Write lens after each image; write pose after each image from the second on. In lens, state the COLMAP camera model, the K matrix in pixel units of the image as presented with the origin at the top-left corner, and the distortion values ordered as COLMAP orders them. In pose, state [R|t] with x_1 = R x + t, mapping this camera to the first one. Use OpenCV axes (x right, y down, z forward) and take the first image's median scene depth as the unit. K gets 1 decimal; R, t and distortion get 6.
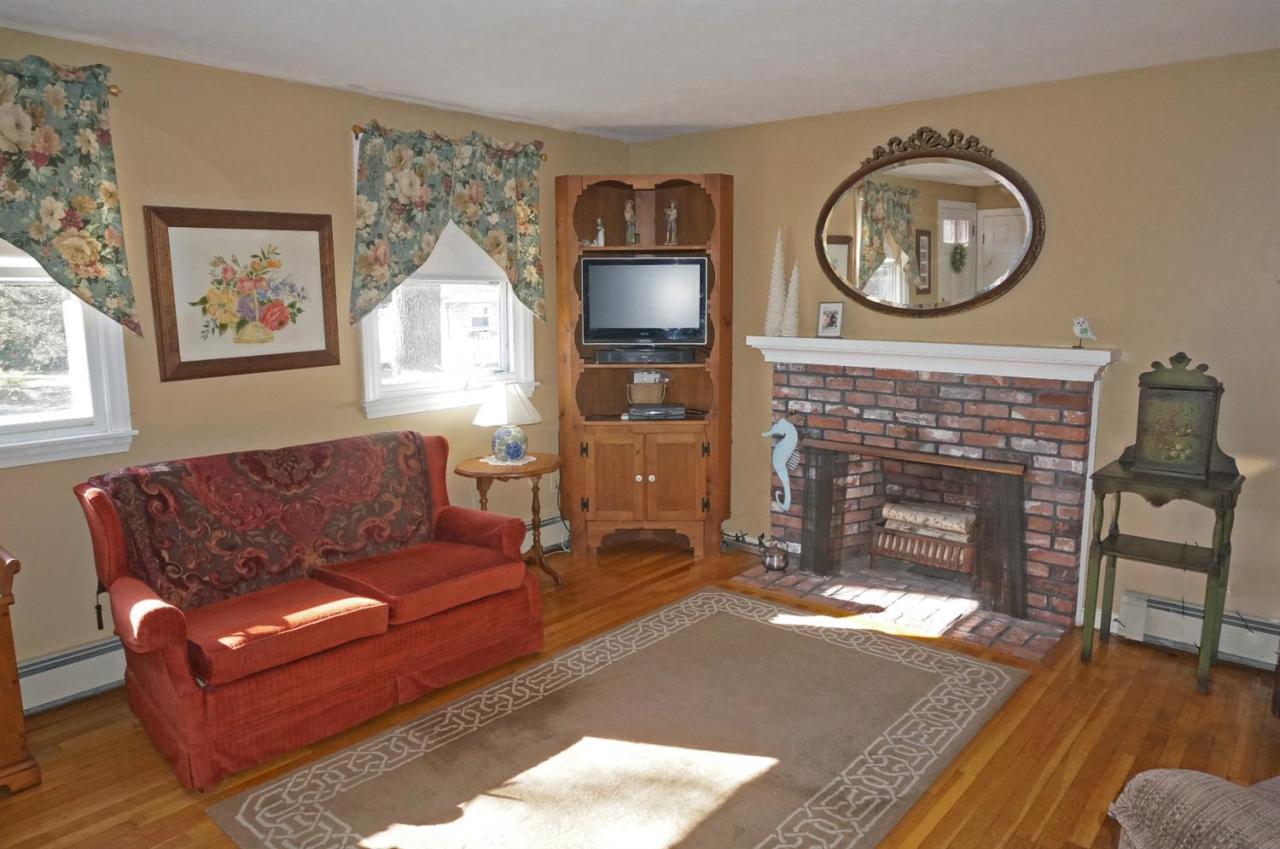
lens RADIAL K [[844.1, 0, 634.9], [0, 844.1, 423.9], [0, 0, 1]] dist [-0.041877, 0.020996]
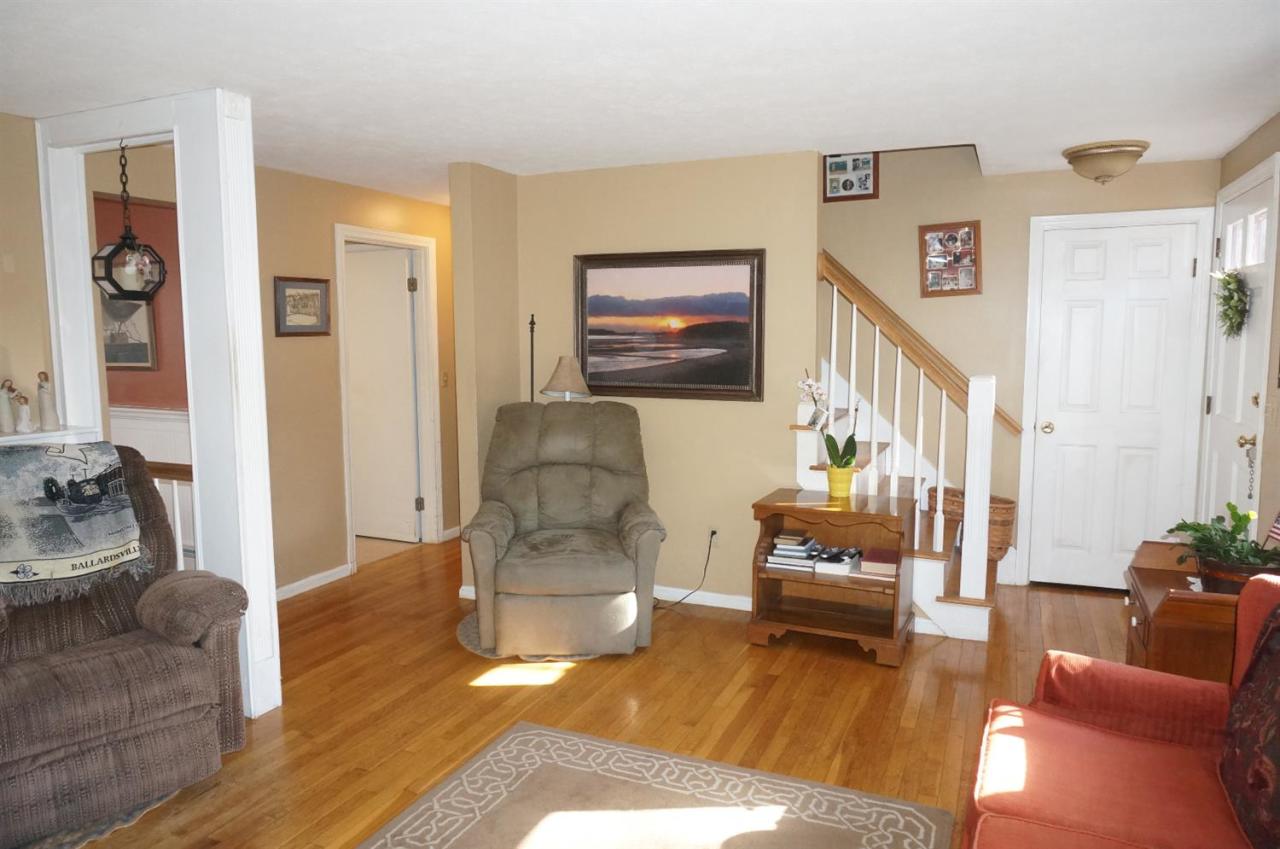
lens RADIAL K [[844.1, 0, 644.9], [0, 844.1, 434.5], [0, 0, 1]] dist [-0.041877, 0.020996]
pose [[-0.956682, 0.045285, -0.287592, 0.092848], [-0.032432, 0.965103, 0.259854, -0.173771], [0.289323, 0.257925, -0.921828, 1.152023]]
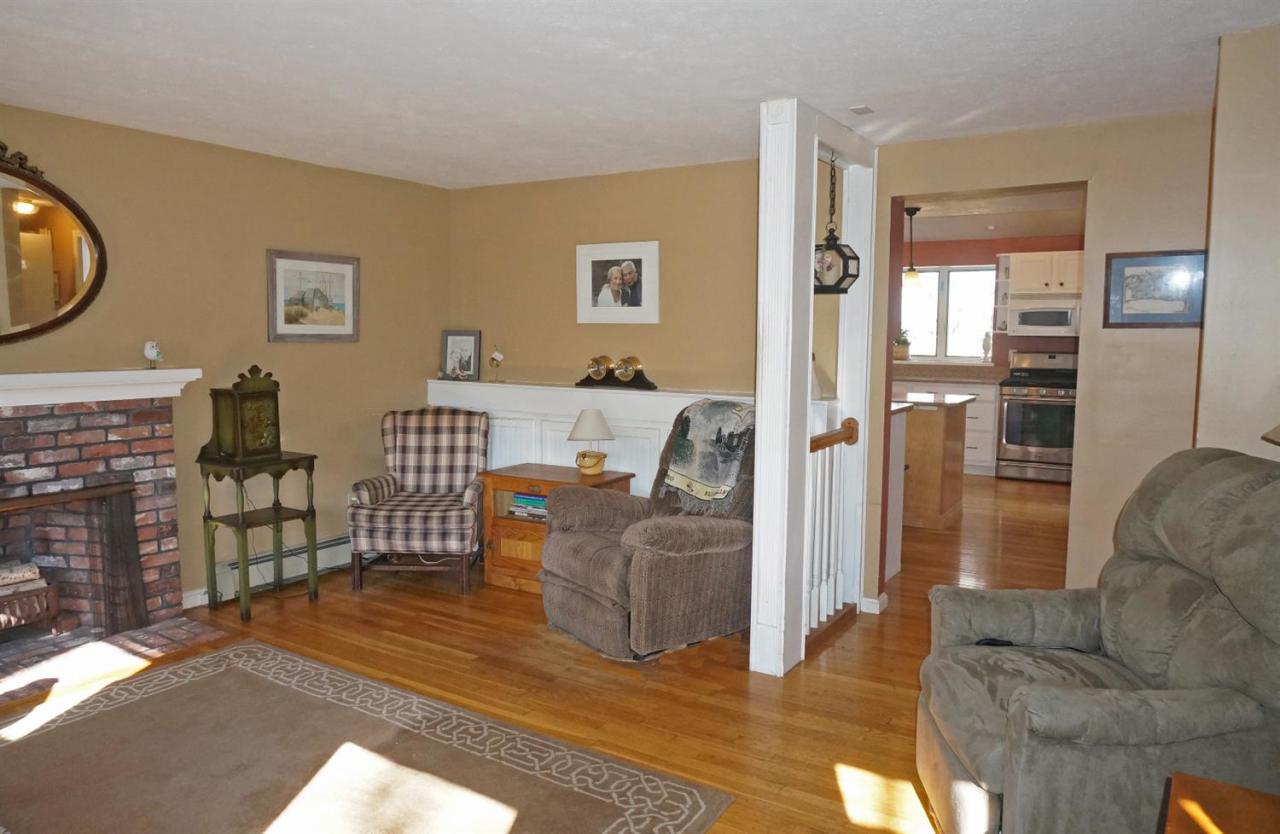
lens RADIAL K [[869.8, 0, 629.9], [0, 869.8, 417.9], [0, 0, 1]] dist [-0.038381, 0.006846]
pose [[-0.148907, -0.098741, 0.983909, -0.694824], [0.141477, 0.982638, 0.120025, -0.072289], [-0.978678, 0.157073, -0.132353, 0.522546]]
